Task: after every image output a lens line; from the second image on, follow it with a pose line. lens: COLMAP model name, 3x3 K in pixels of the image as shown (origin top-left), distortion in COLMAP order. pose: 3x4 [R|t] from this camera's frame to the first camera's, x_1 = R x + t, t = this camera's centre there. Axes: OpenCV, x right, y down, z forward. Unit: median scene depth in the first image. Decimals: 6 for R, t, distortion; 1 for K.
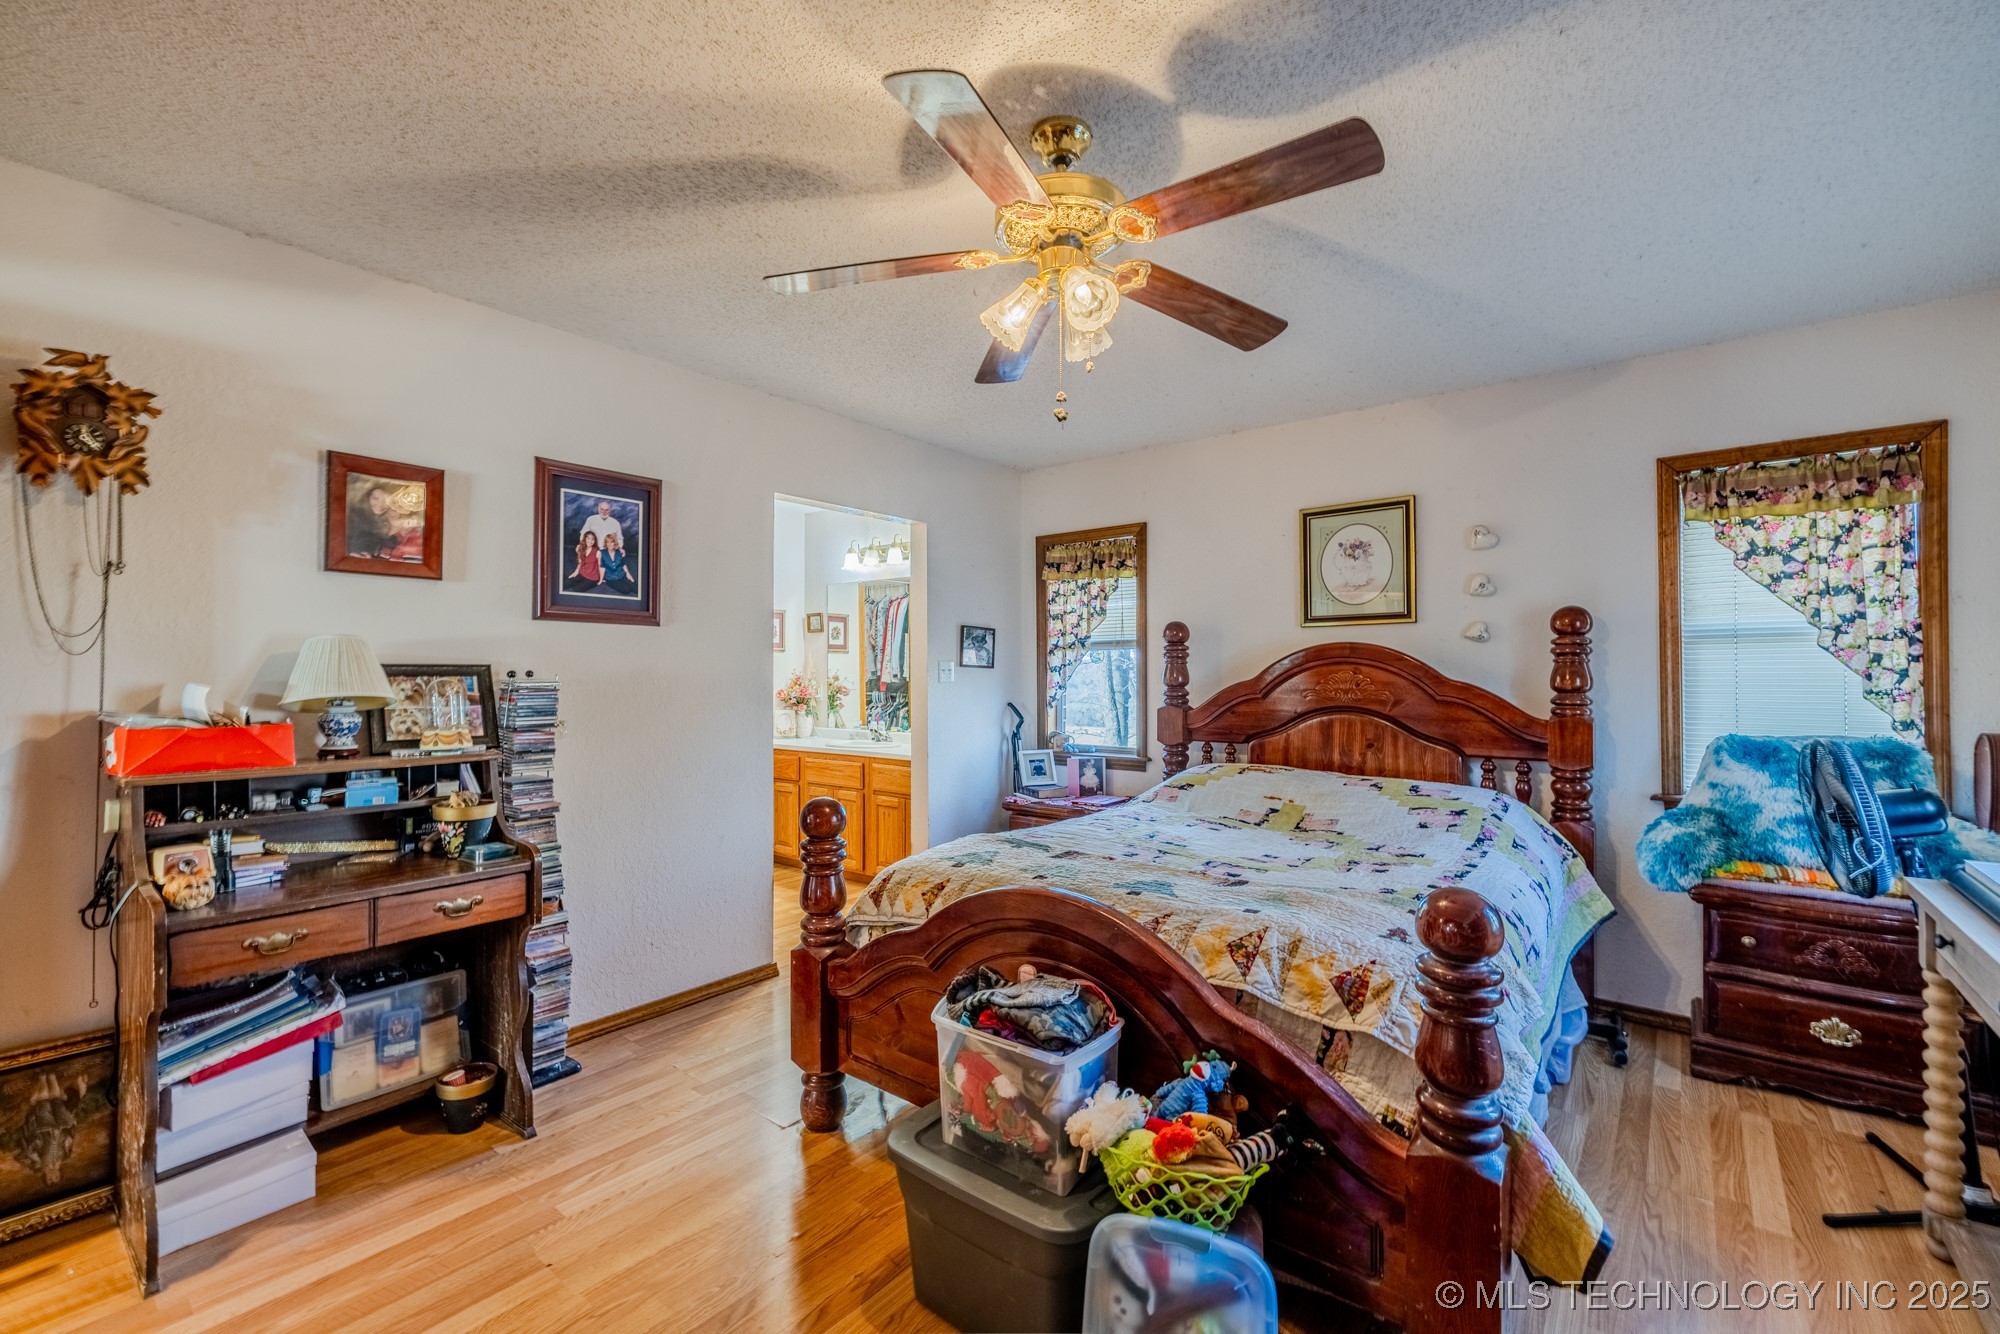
lens RADIAL K [[838.5, 0, 988.5], [0, 838.5, 667.0], [0, 0, 1]] dist [0.000772, -0.000449]
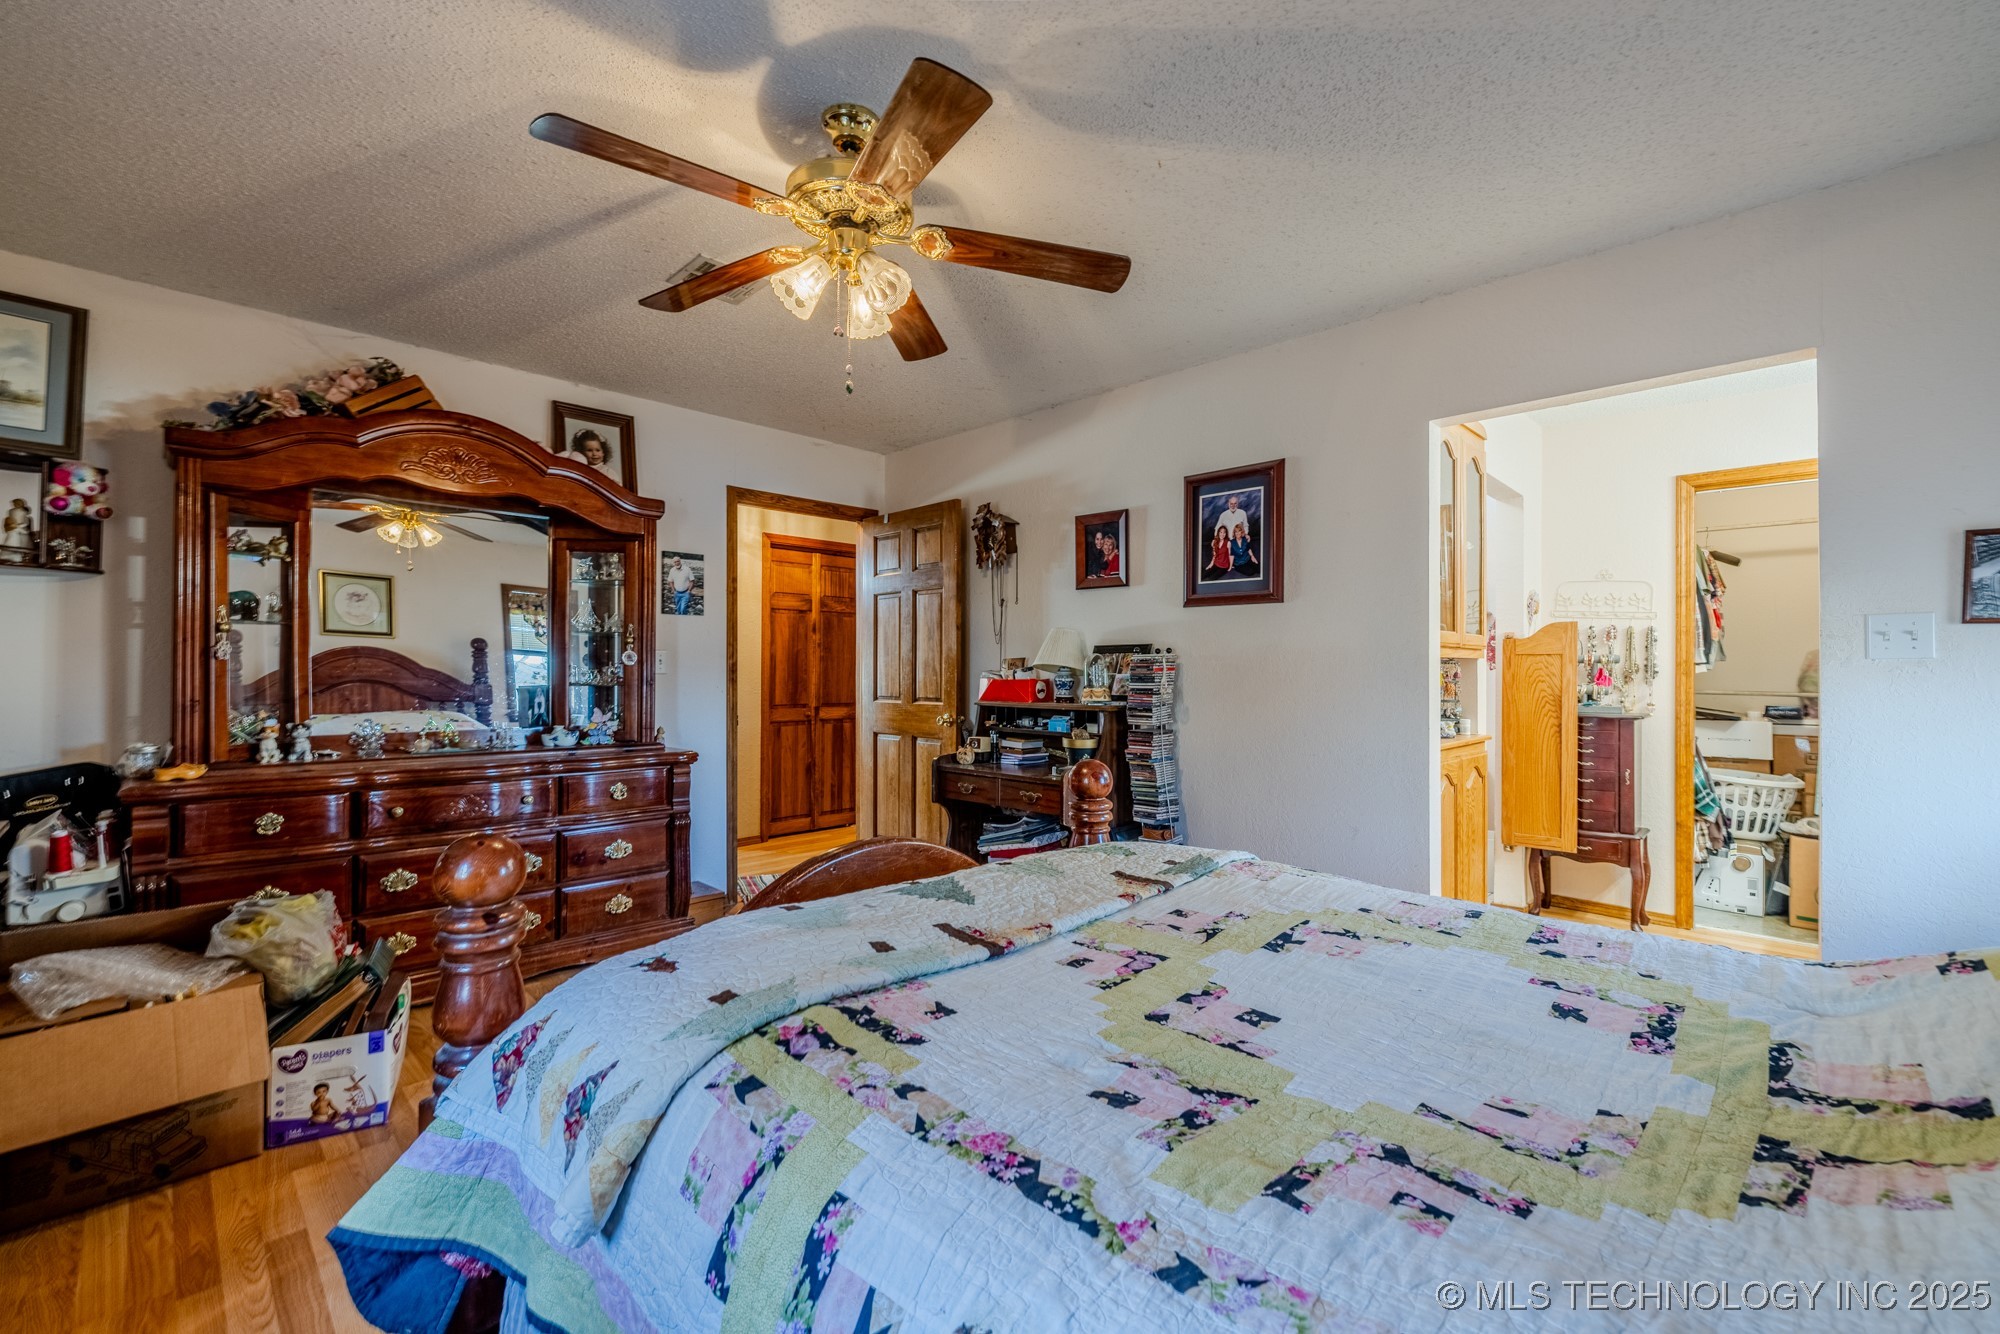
lens RADIAL K [[838.5, 0, 992.7], [0, 838.5, 669.0], [0, 0, 1]] dist [0.000772, -0.000449]
pose [[-0.097479, -0.002514, -0.995234, 0.563764], [0.002162, 0.999994, -0.002738, 0.029533], [0.995235, -0.002418, -0.097473, 0.643570]]
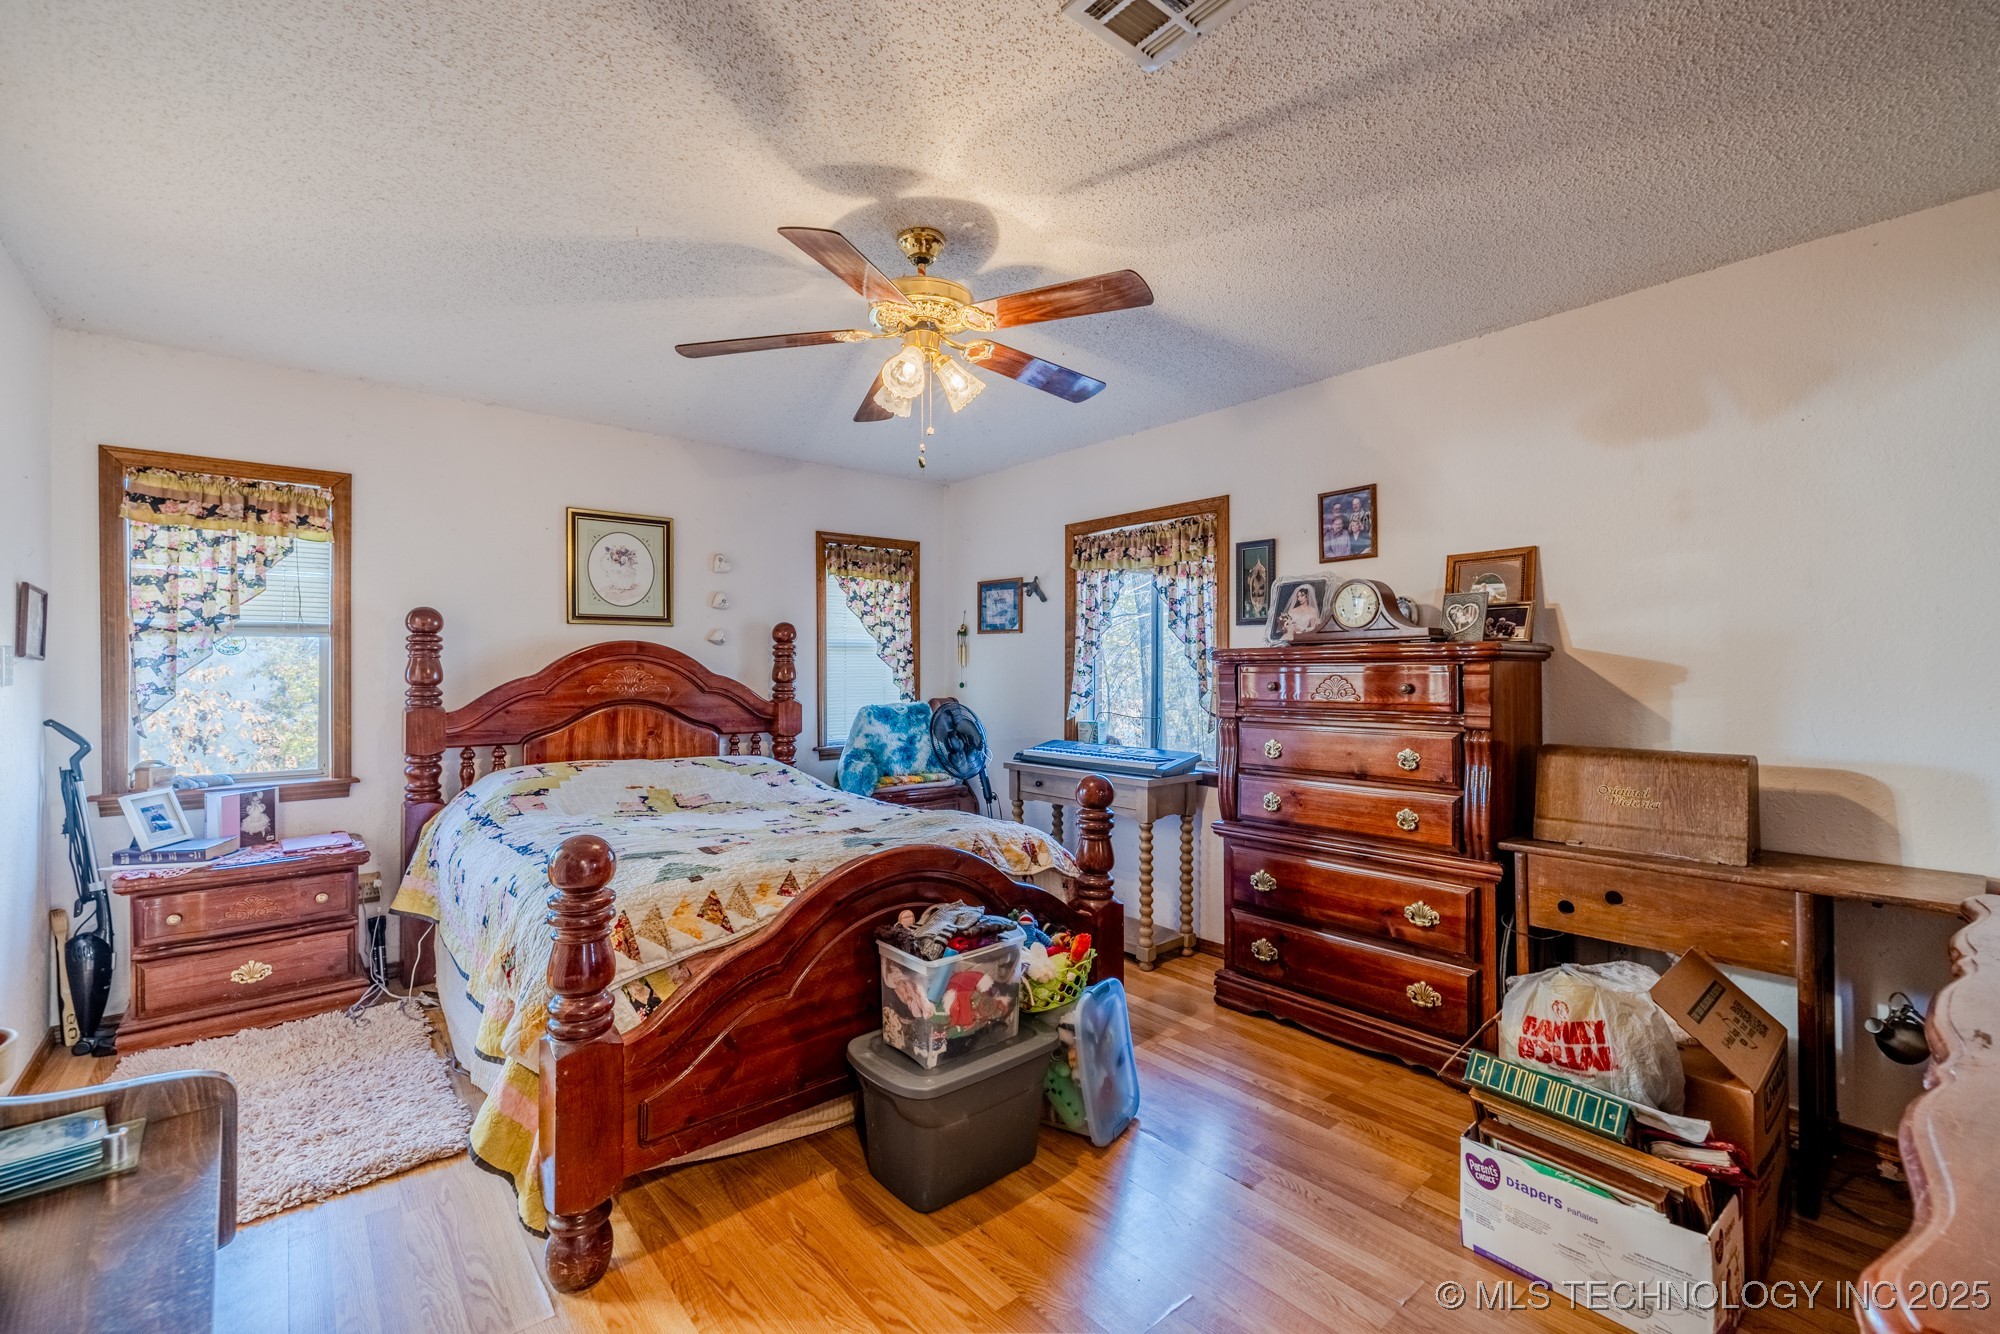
lens RADIAL K [[838.5, 0, 995.0], [0, 838.5, 663.1], [0, 0, 1]] dist [0.000772, -0.000449]
pose [[0.180406, 0.007836, 0.983561, -0.563443], [-0.006333, 0.999957, -0.006805, 0.003938], [-0.983572, -0.005001, 0.180448, 0.332777]]
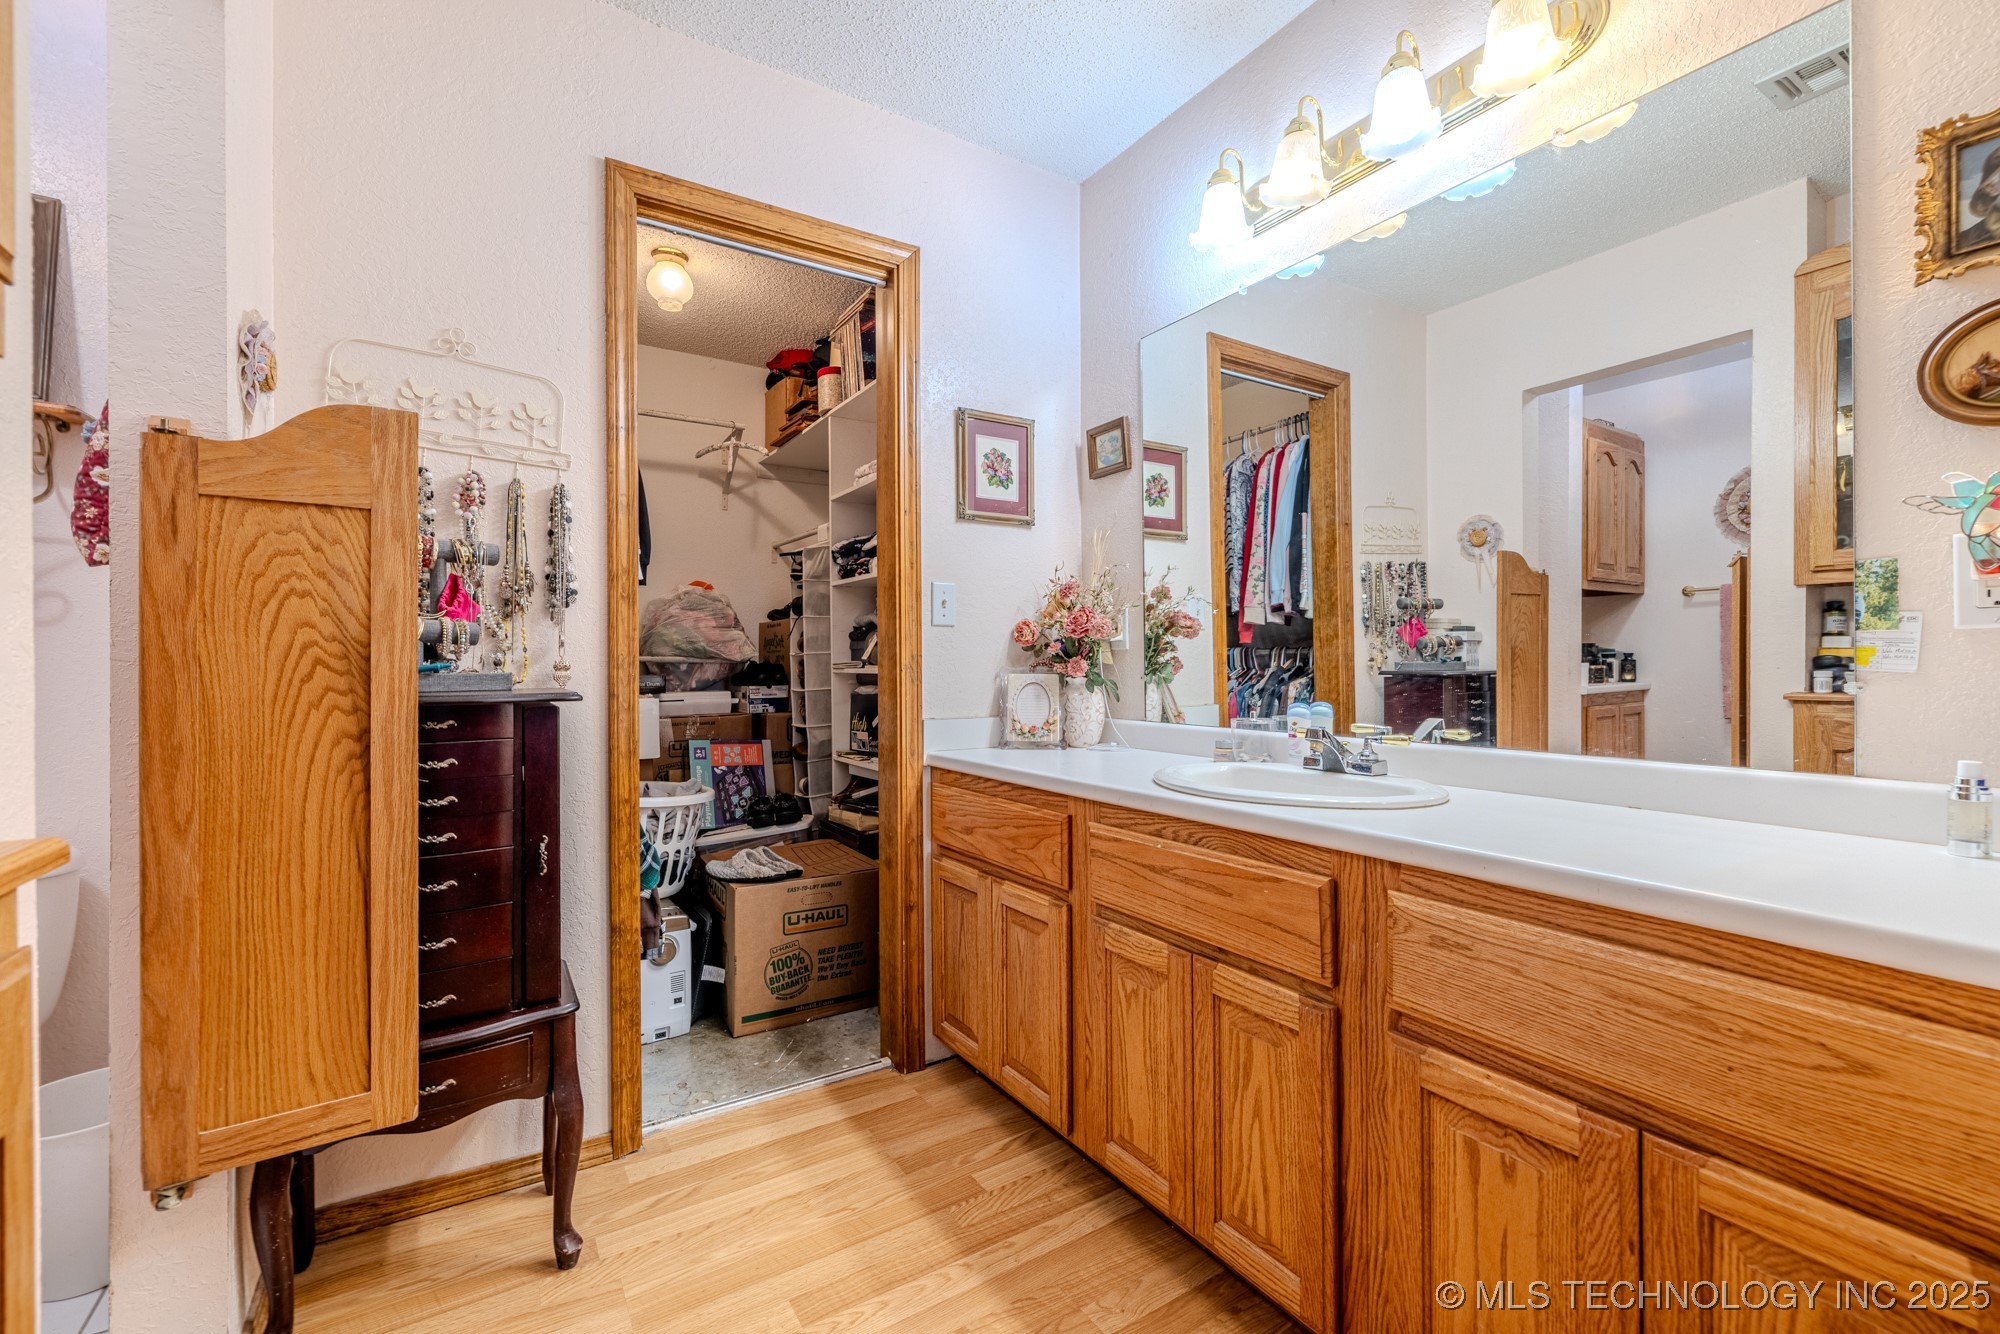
lens RADIAL K [[838.5, 0, 996.7], [0, 838.5, 664.0], [0, 0, 1]] dist [0.000772, -0.000449]
pose [[0.949244, -0.006834, -0.314466, -0.223121], [0.009104, 0.999942, 0.005750, 0.072087], [0.314408, -0.008321, 0.949251, 1.018579]]
